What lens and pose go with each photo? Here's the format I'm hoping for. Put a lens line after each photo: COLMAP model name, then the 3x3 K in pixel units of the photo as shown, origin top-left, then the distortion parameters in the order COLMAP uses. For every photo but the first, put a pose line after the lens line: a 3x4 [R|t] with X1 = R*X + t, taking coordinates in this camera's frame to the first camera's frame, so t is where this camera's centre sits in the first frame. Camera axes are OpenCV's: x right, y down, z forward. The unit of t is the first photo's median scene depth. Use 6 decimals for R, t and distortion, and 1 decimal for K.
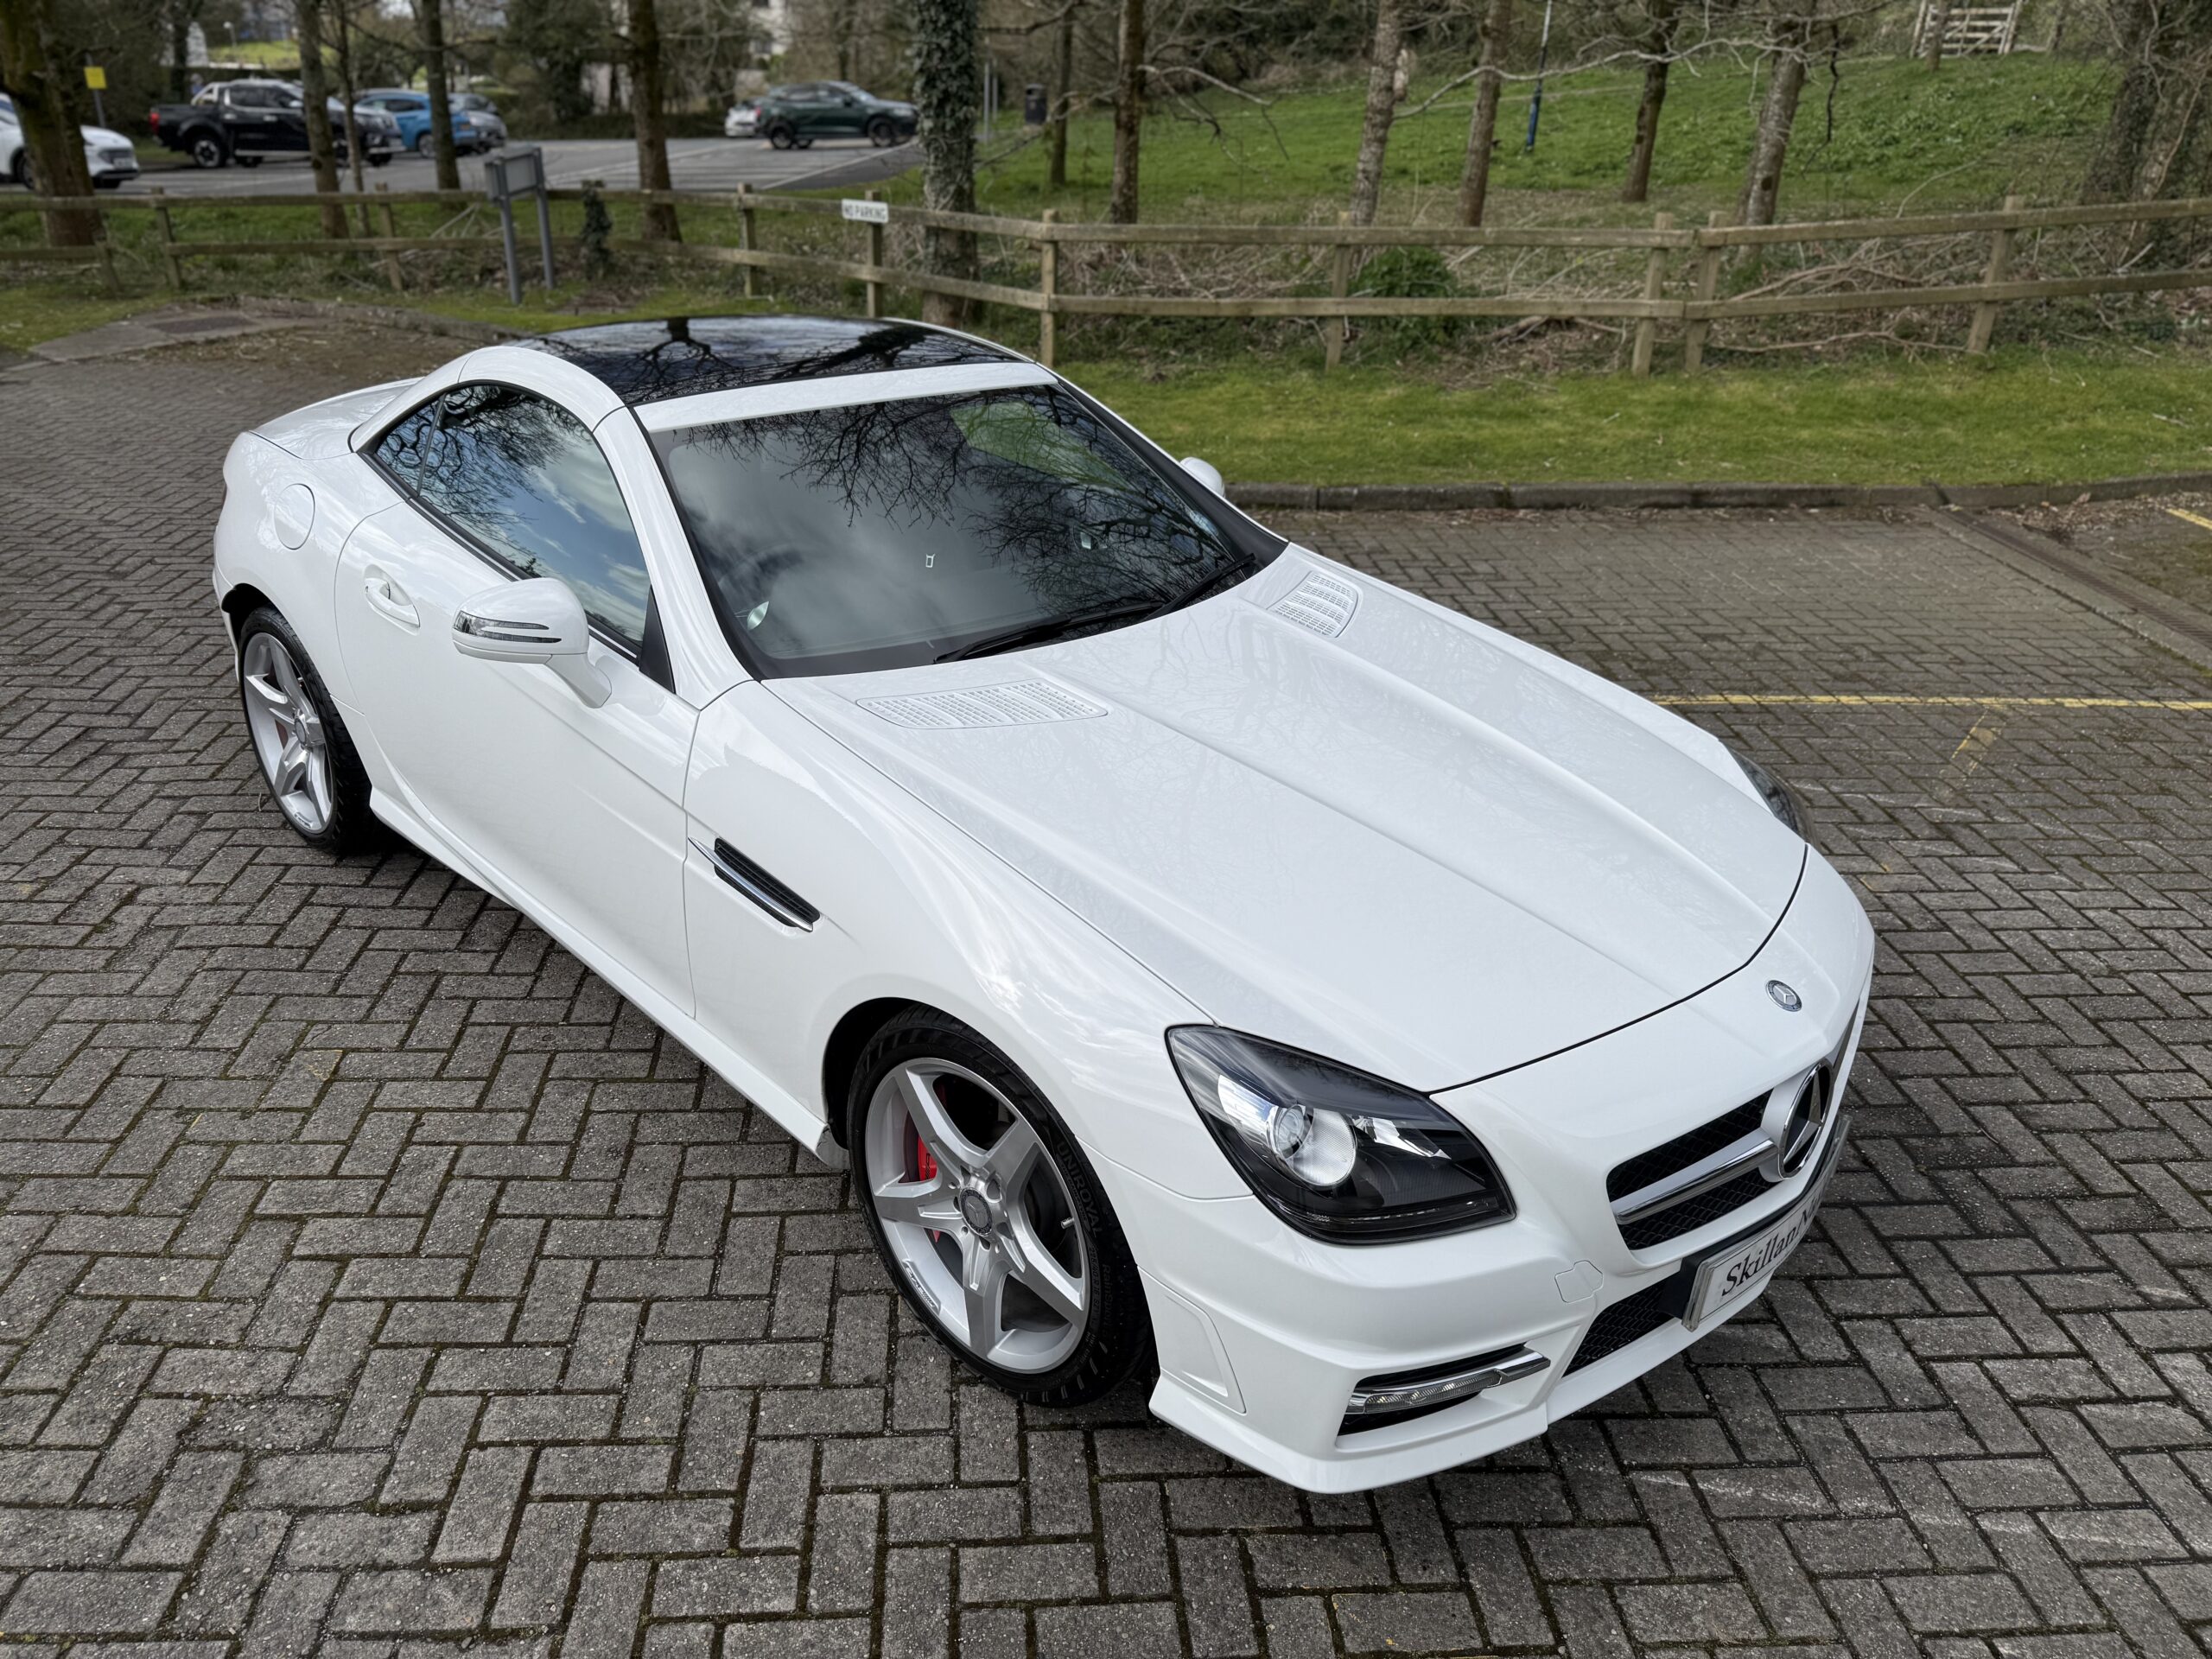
lens RADIAL K [[1568.1, 0, 1106.0], [0, 1568.1, 829.5], [0, 0, 1]] dist [0.025873, -0.035254]
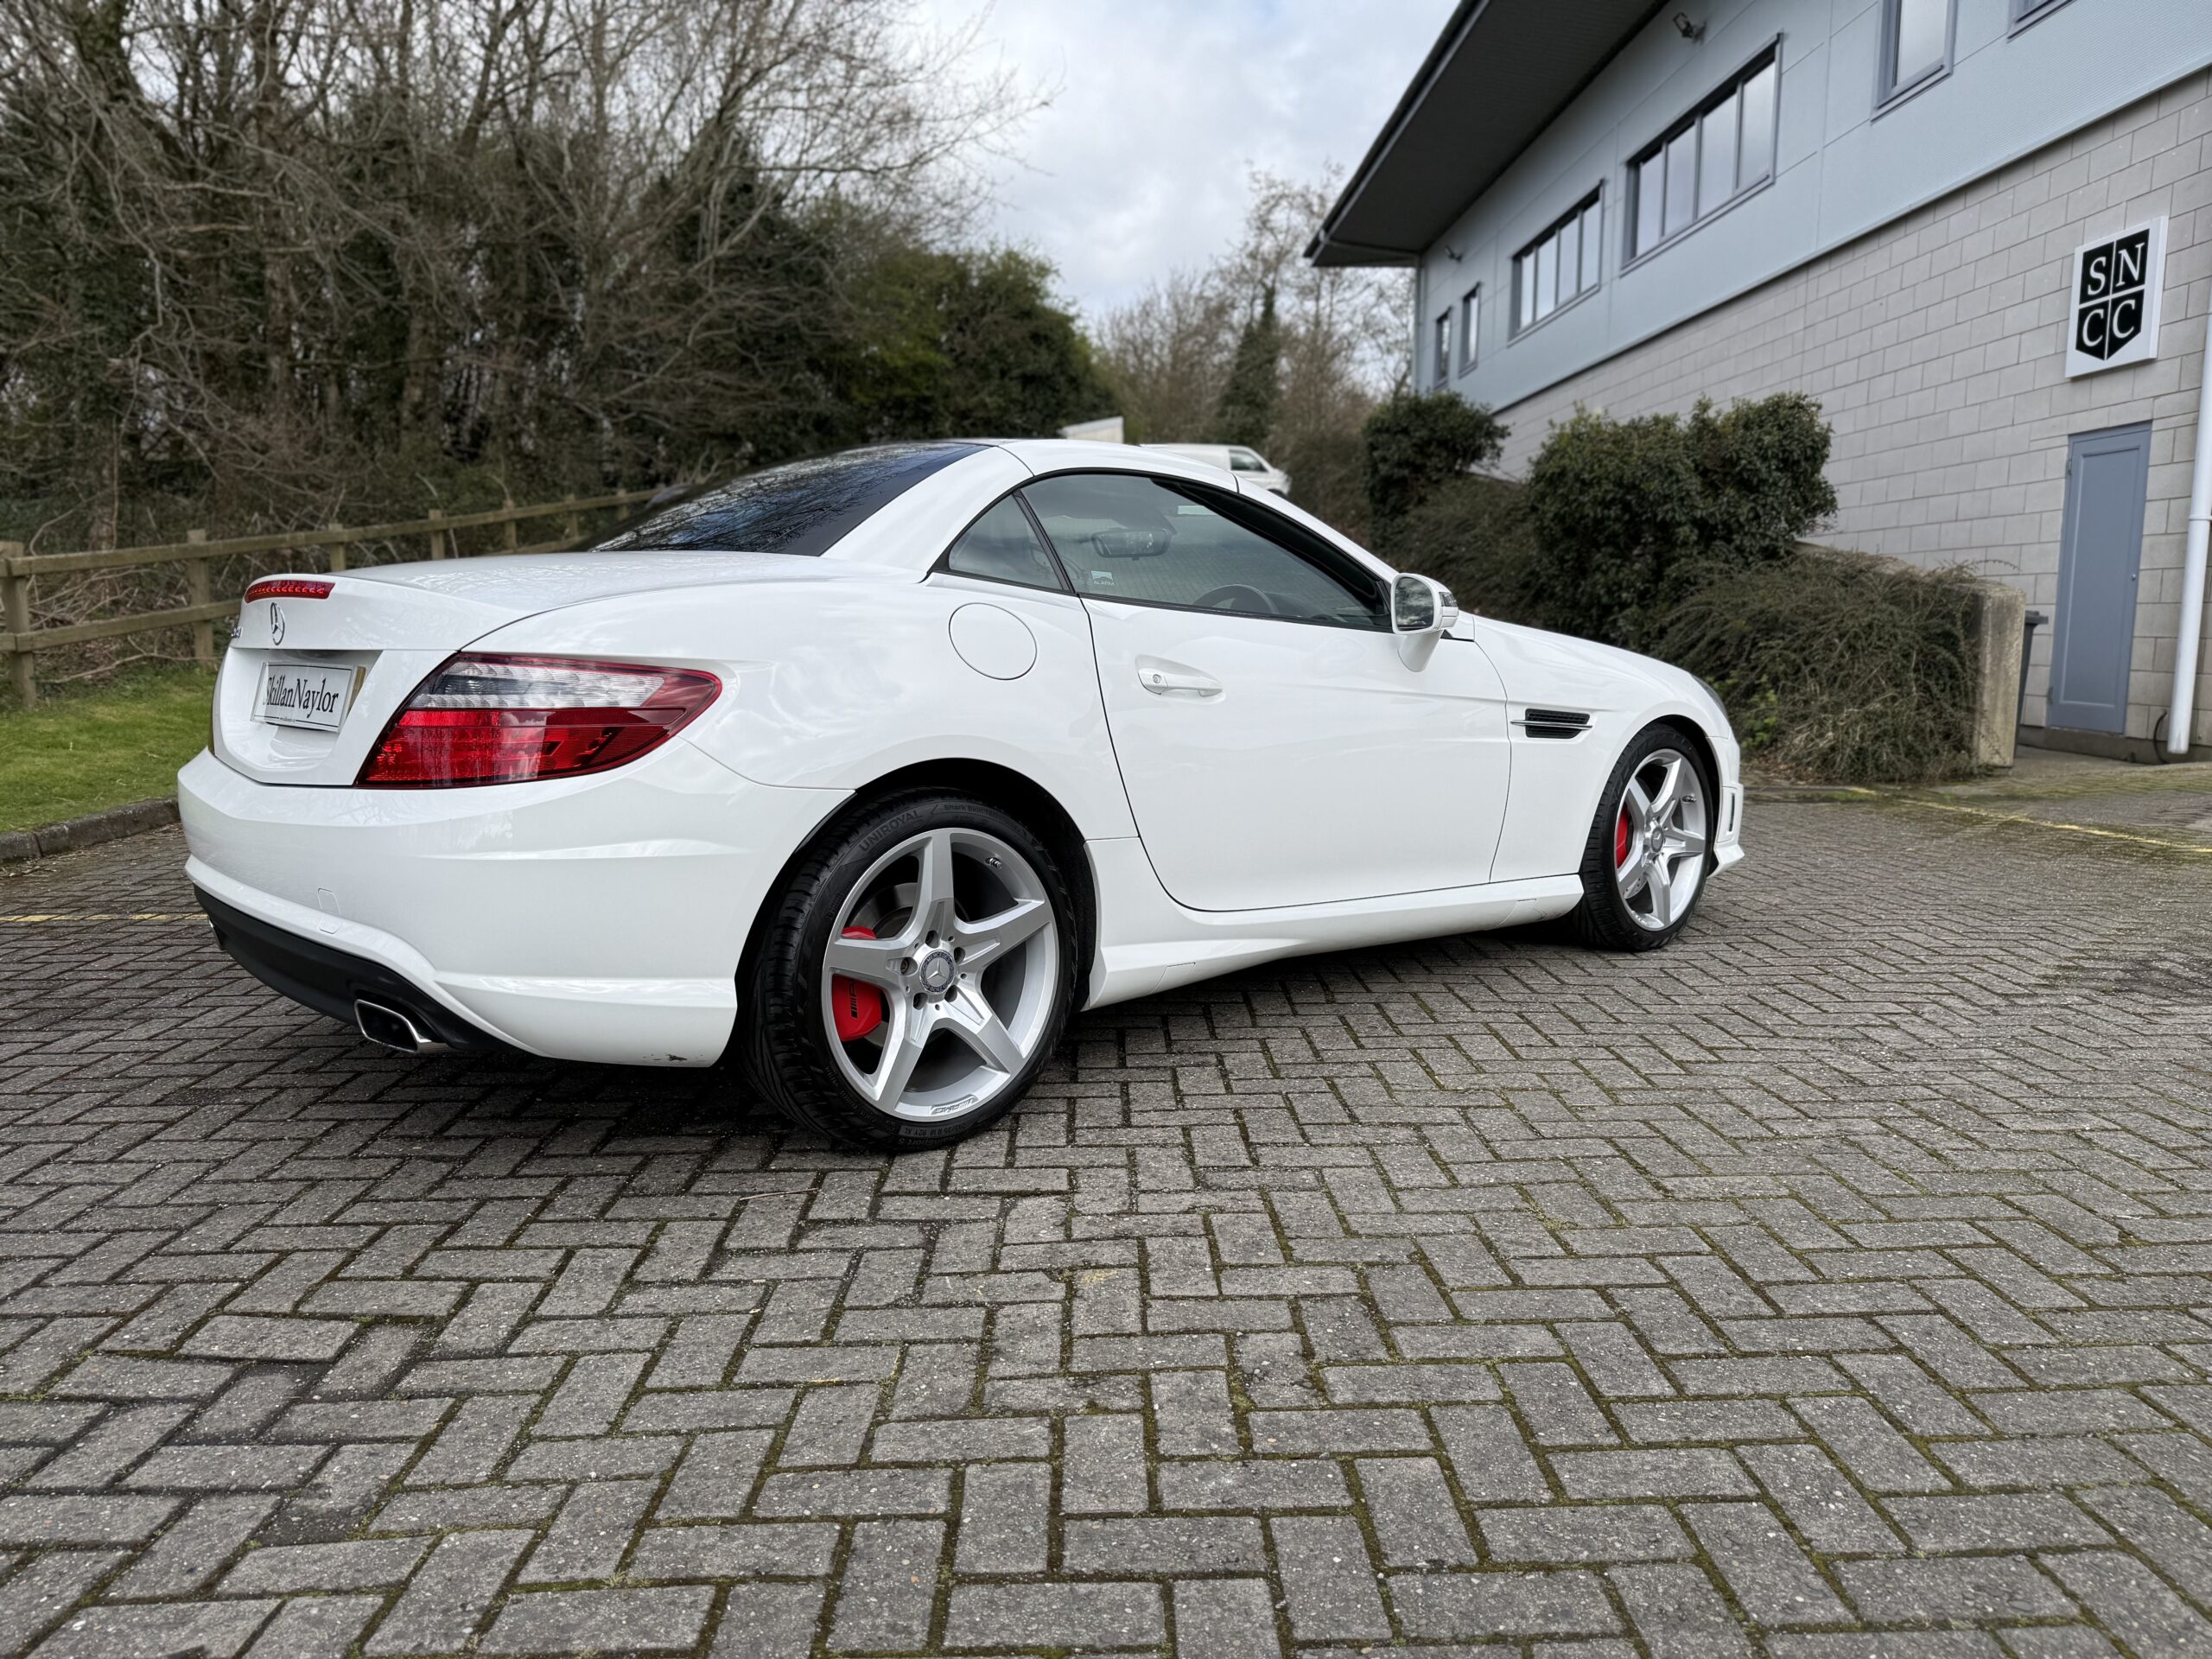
lens RADIAL K [[1543.2, 0, 1117.9], [0, 1543.2, 810.0], [0, 0, 1]] dist [0.085287, -0.136836]
pose [[0.058399, -0.165556, 0.984470, -1.828241], [0.437357, 0.890719, 0.123846, -0.275048], [-0.897390, 0.423332, 0.124424, 1.272666]]
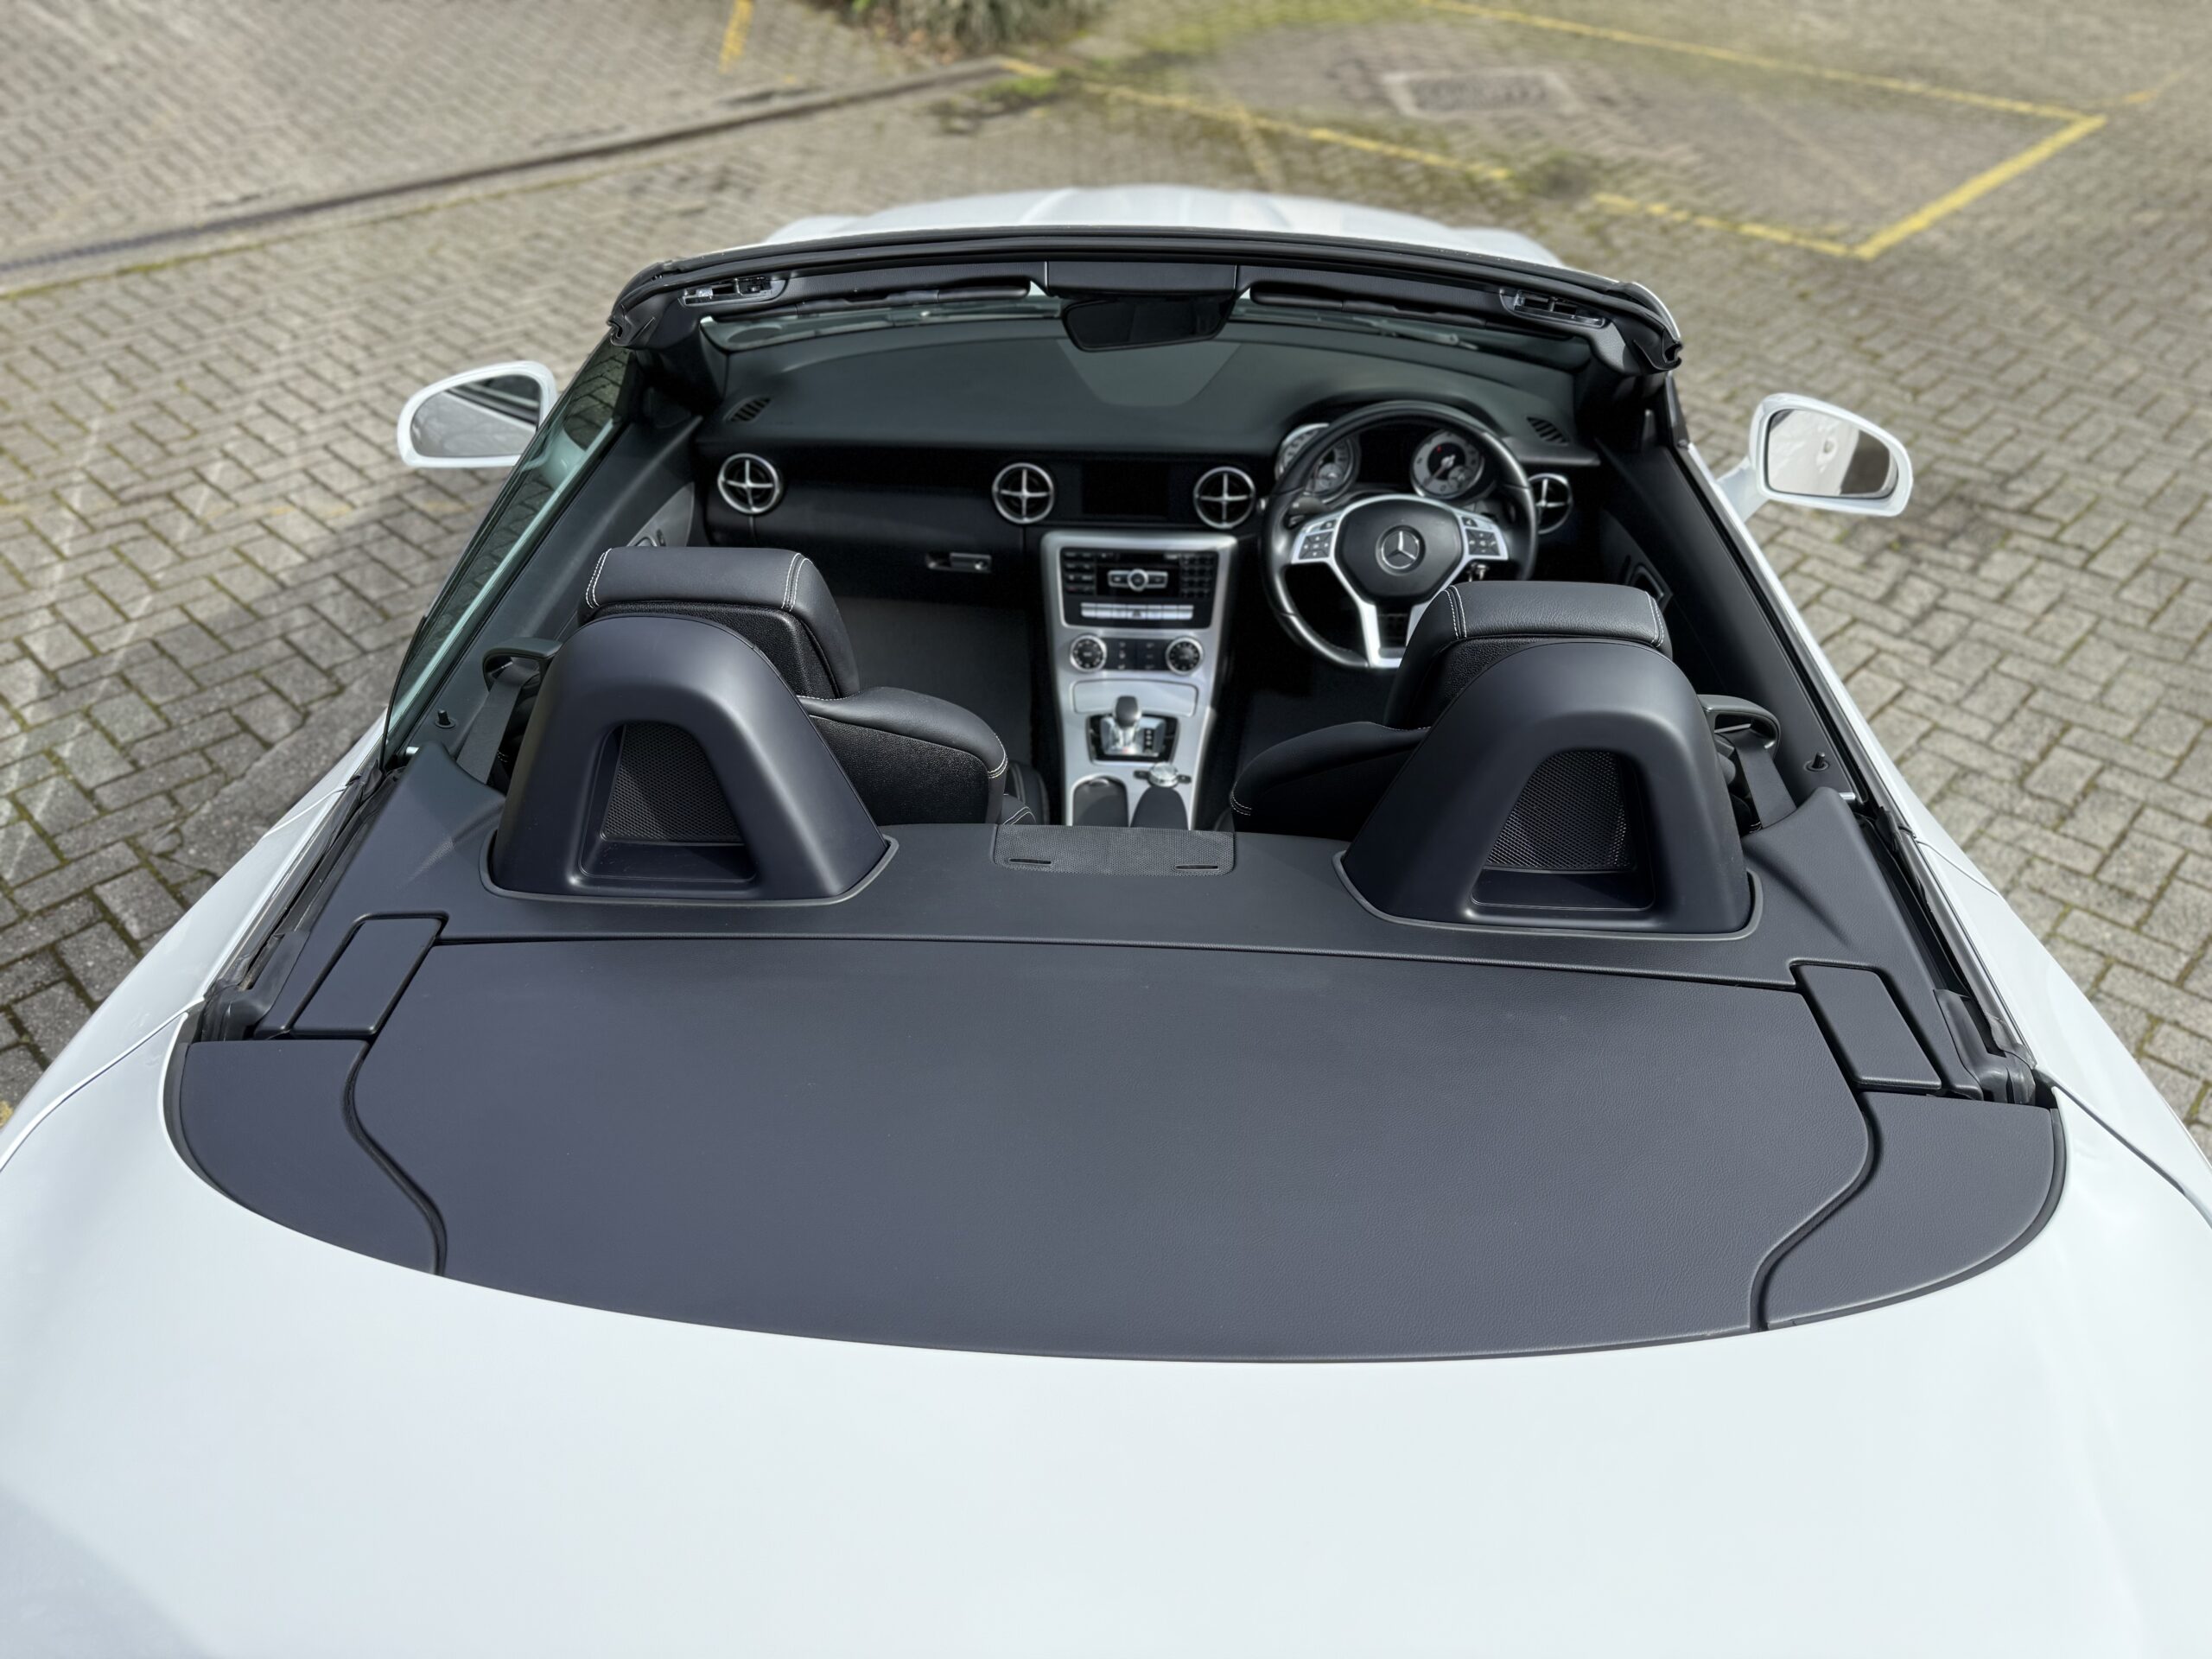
lens RADIAL K [[1568.1, 0, 1106.0], [0, 1568.1, 829.5], [0, 0, 1]] dist [0.025873, -0.035254]
pose [[-0.657337, -0.507241, 0.557327, -0.744714], [0.286205, 0.516109, 0.807291, -0.848610], [-0.697133, 0.690172, -0.194082, 1.709307]]
